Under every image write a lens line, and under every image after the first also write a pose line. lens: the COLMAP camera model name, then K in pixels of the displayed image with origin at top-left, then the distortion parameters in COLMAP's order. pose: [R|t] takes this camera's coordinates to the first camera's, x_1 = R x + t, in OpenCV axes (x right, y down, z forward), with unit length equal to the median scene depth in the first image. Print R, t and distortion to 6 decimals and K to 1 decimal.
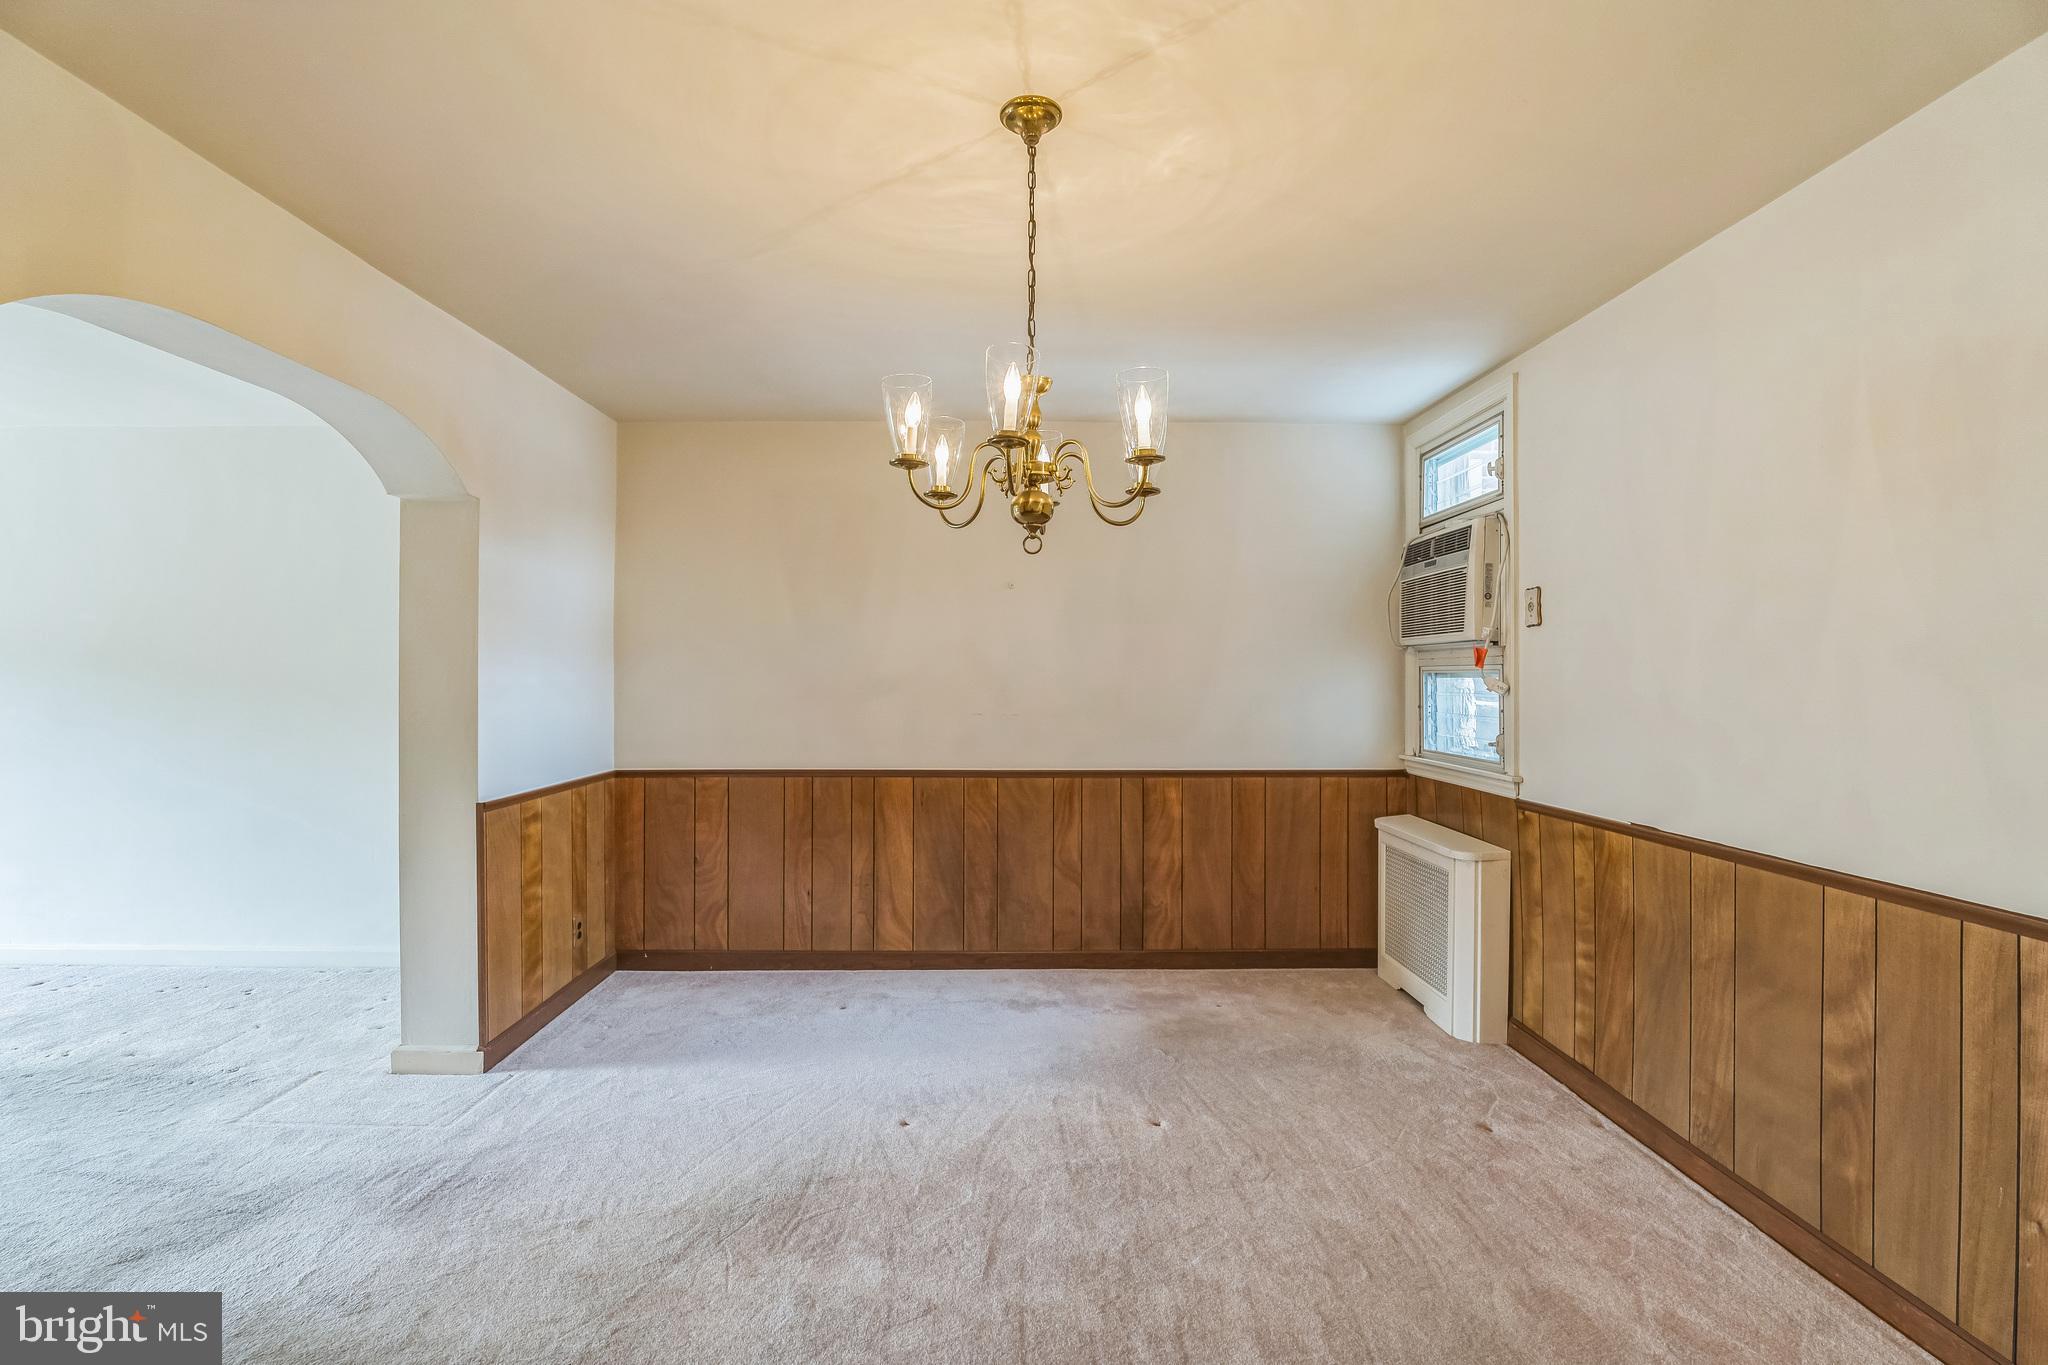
lens RADIAL K [[954.9, 0, 1013.0], [0, 954.9, 672.5], [0, 0, 1]] dist [0.001285, 0.001487]
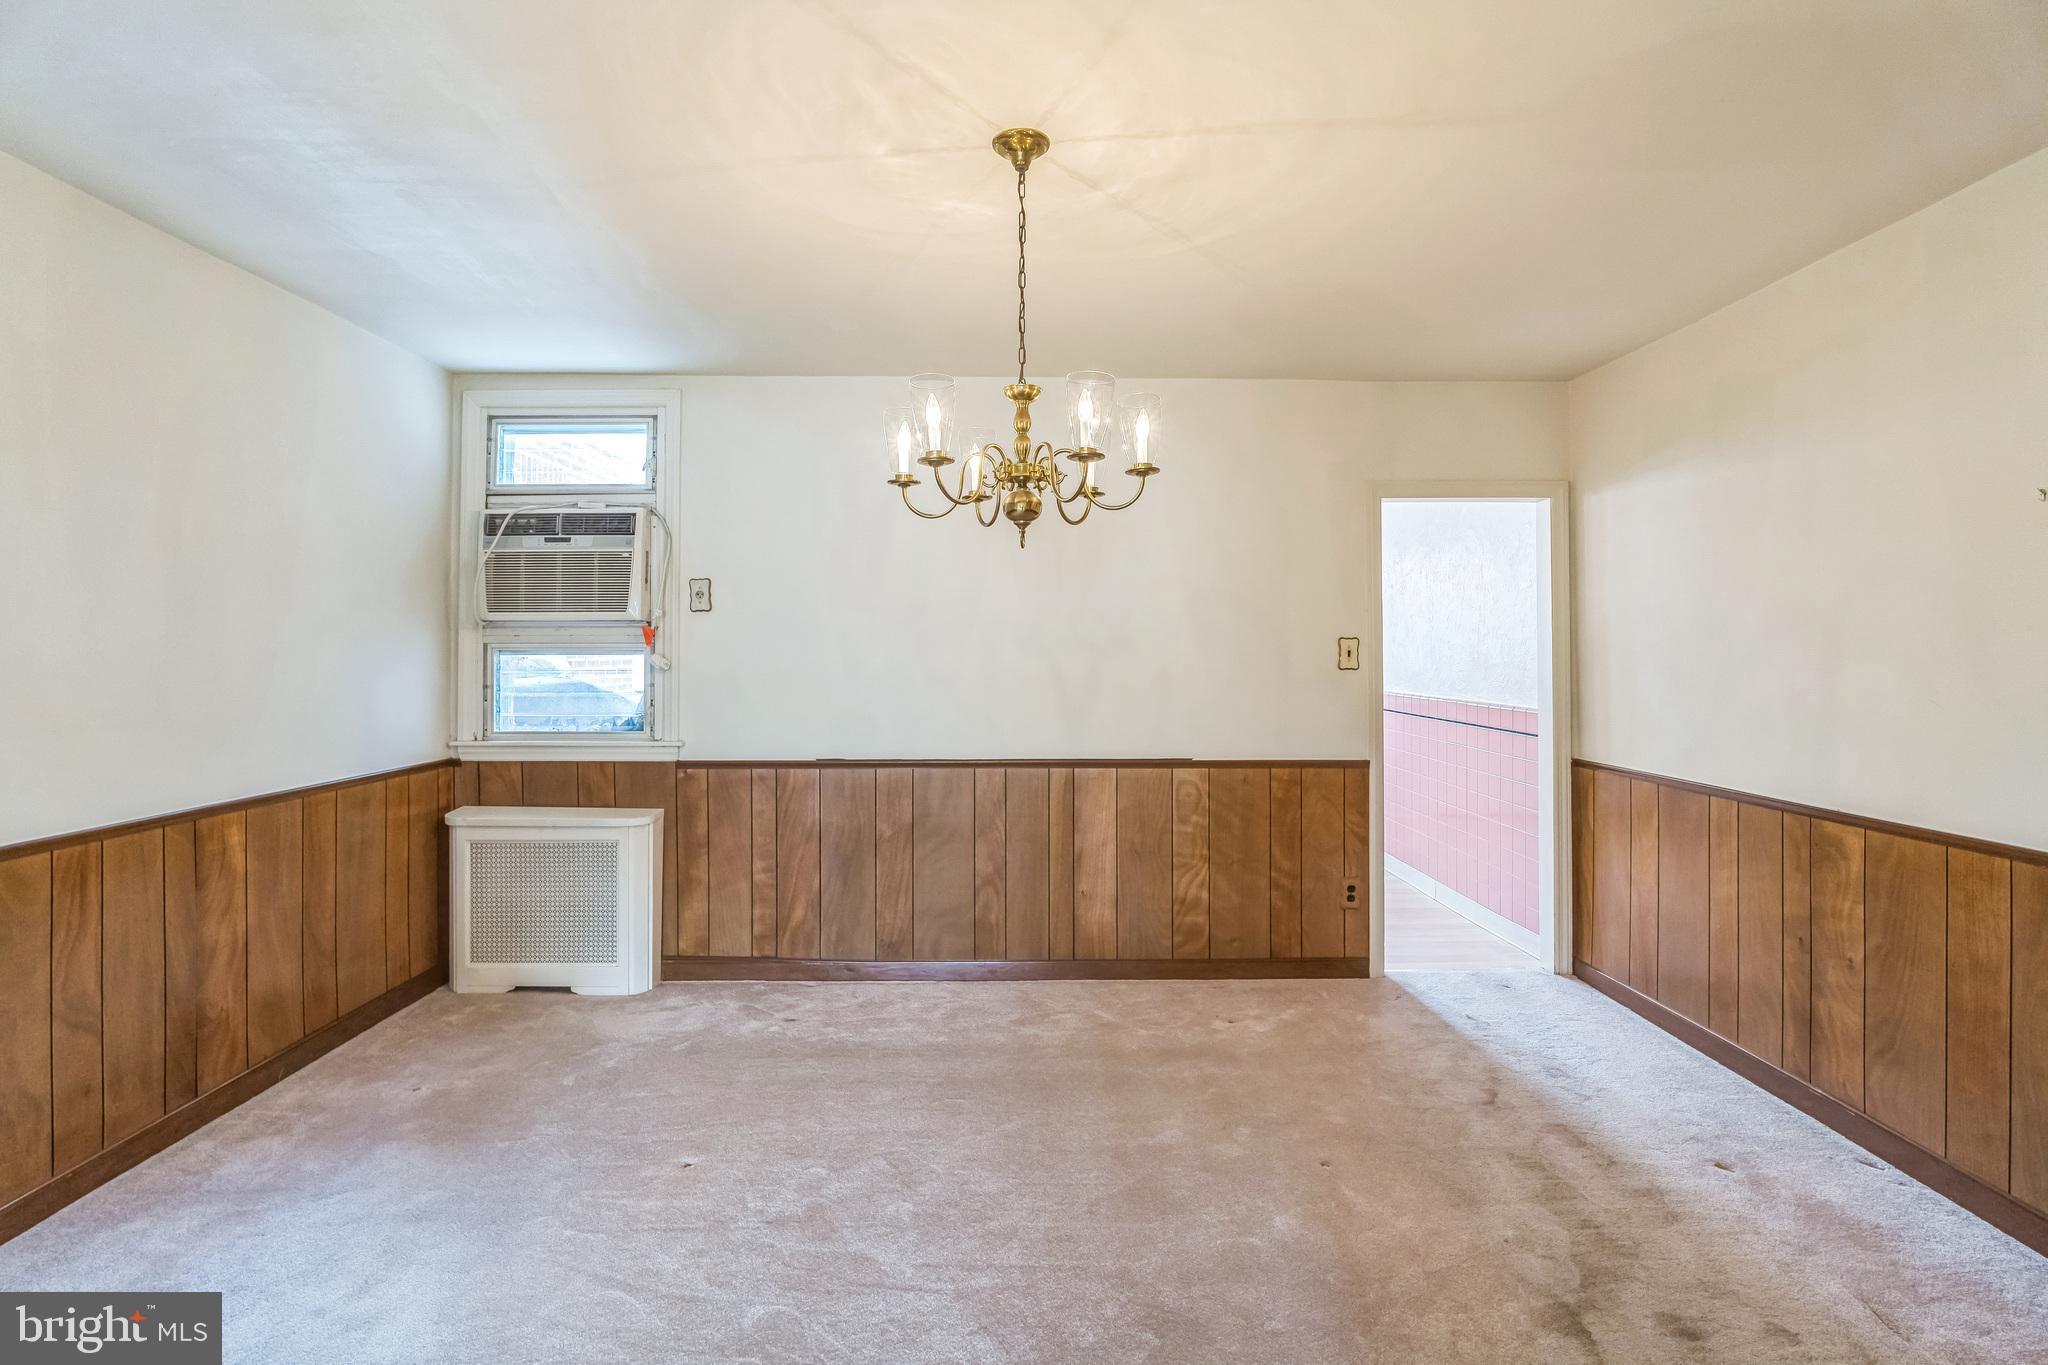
lens RADIAL K [[954.9, 0, 1002.9], [0, 954.9, 654.1], [0, 0, 1]] dist [0.001285, 0.001487]
pose [[0.007681, -0.002488, 0.999967, -0.585273], [0.000074, 0.999997, 0.002487, 0.001616], [-0.999970, 0.000055, 0.007681, 0.573159]]
